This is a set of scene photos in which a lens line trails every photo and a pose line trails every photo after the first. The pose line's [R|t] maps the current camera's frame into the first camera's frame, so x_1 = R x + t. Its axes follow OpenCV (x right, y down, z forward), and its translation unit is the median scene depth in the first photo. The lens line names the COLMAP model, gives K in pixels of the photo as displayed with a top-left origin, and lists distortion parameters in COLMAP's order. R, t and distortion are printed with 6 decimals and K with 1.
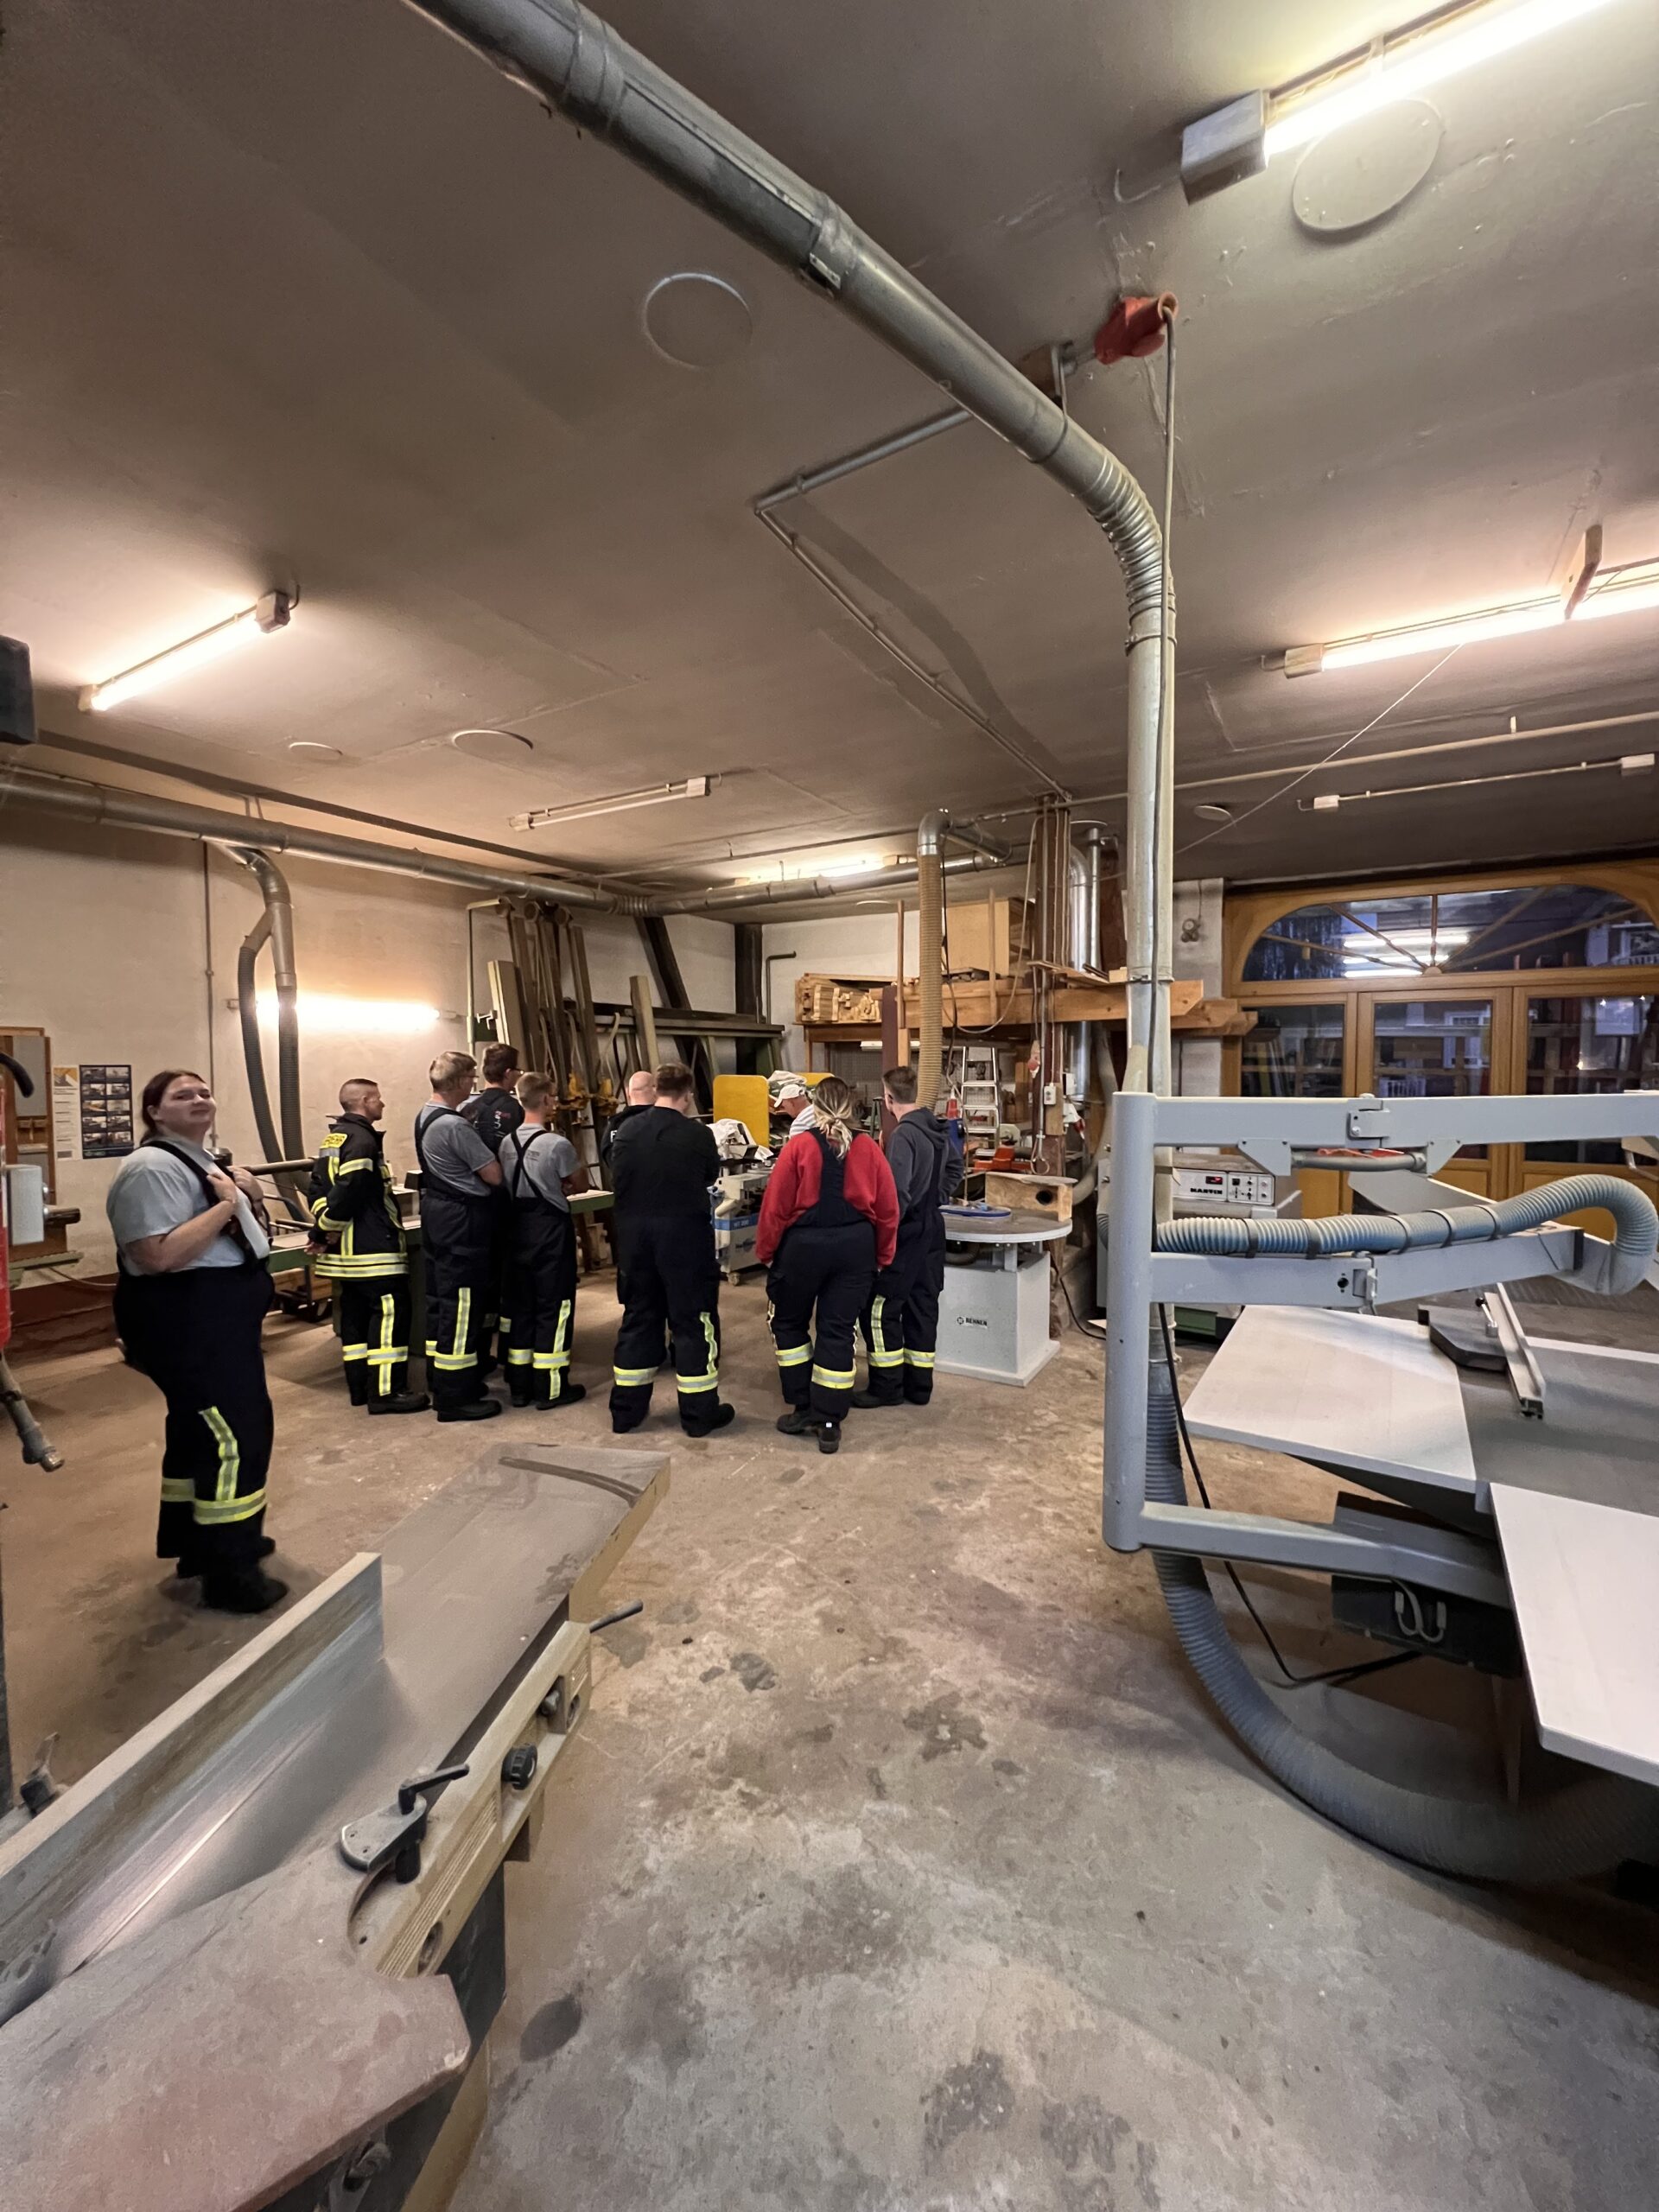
lens RADIAL K [[893.5, 0, 828.8], [0, 893.5, 1107.2], [0, 0, 1]] dist [-0.000392, -0.000084]
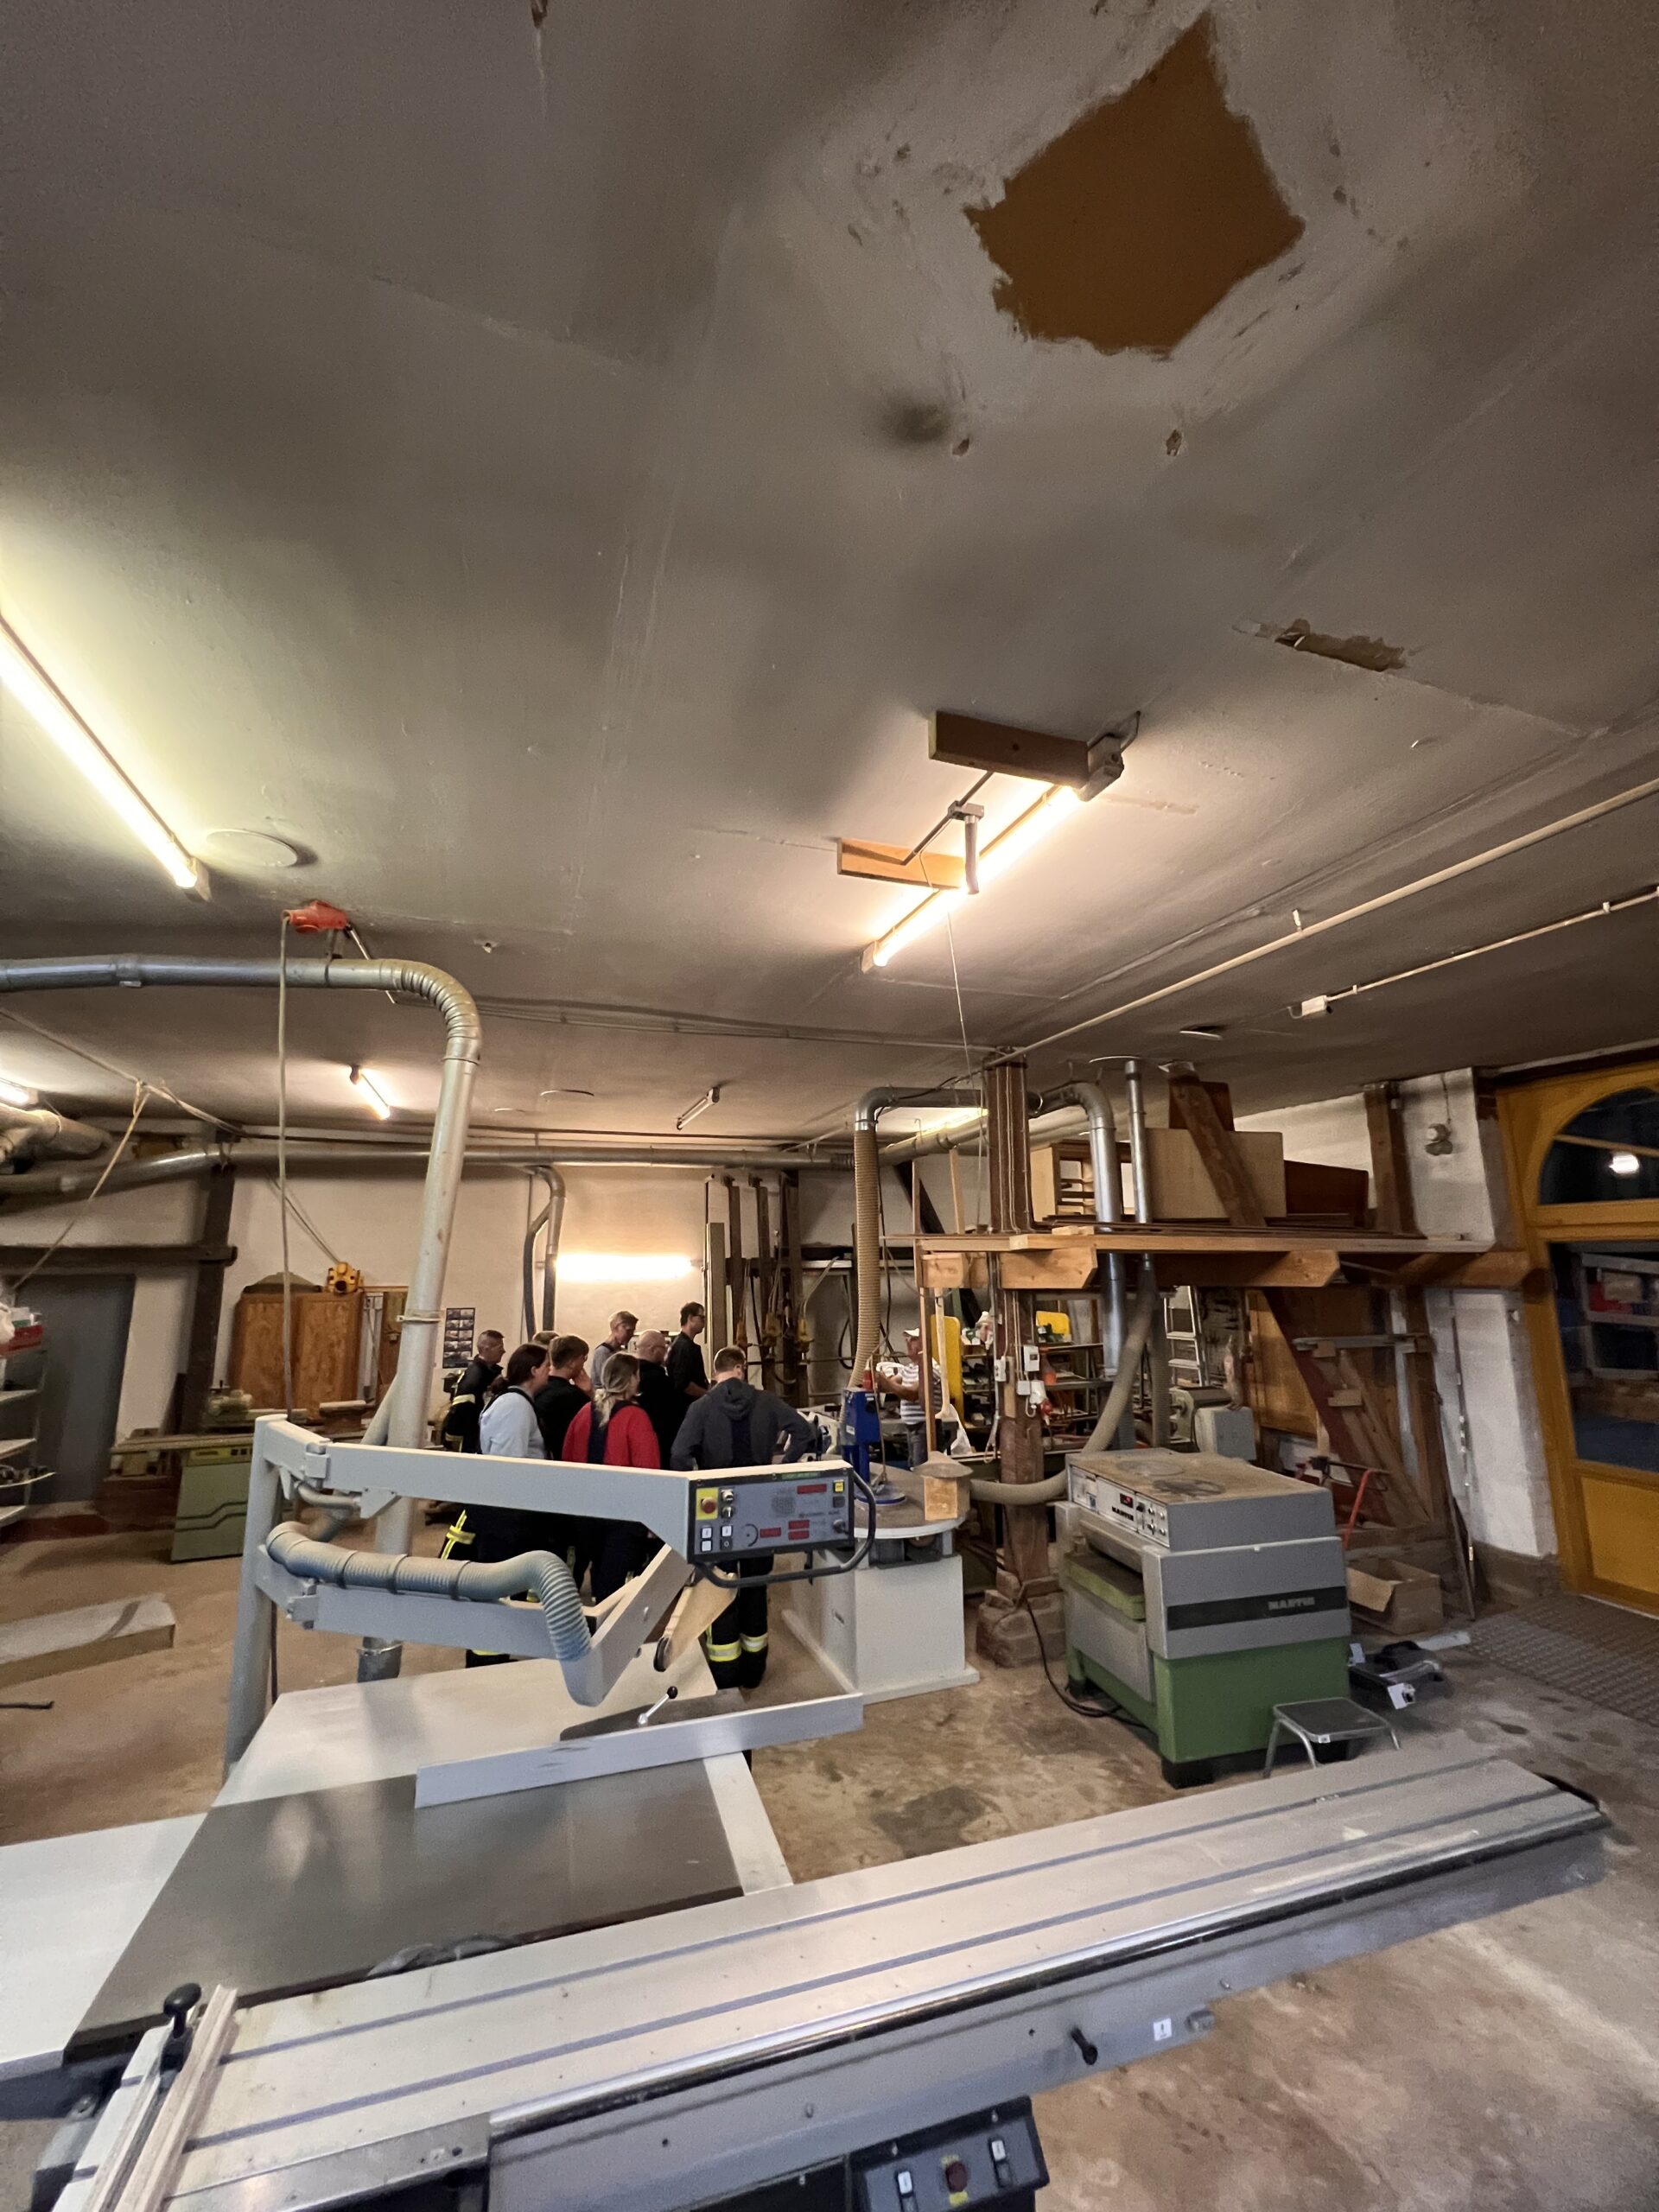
lens RADIAL K [[893.5, 0, 828.3], [0, 893.5, 1102.2], [0, 0, 1]] dist [-0.000392, -0.000084]
pose [[0.767401, -0.116106, -0.630568, 0.703563], [-0.027167, 0.976696, -0.212900, -0.080300], [0.640592, 0.180510, 0.746363, 0.158269]]
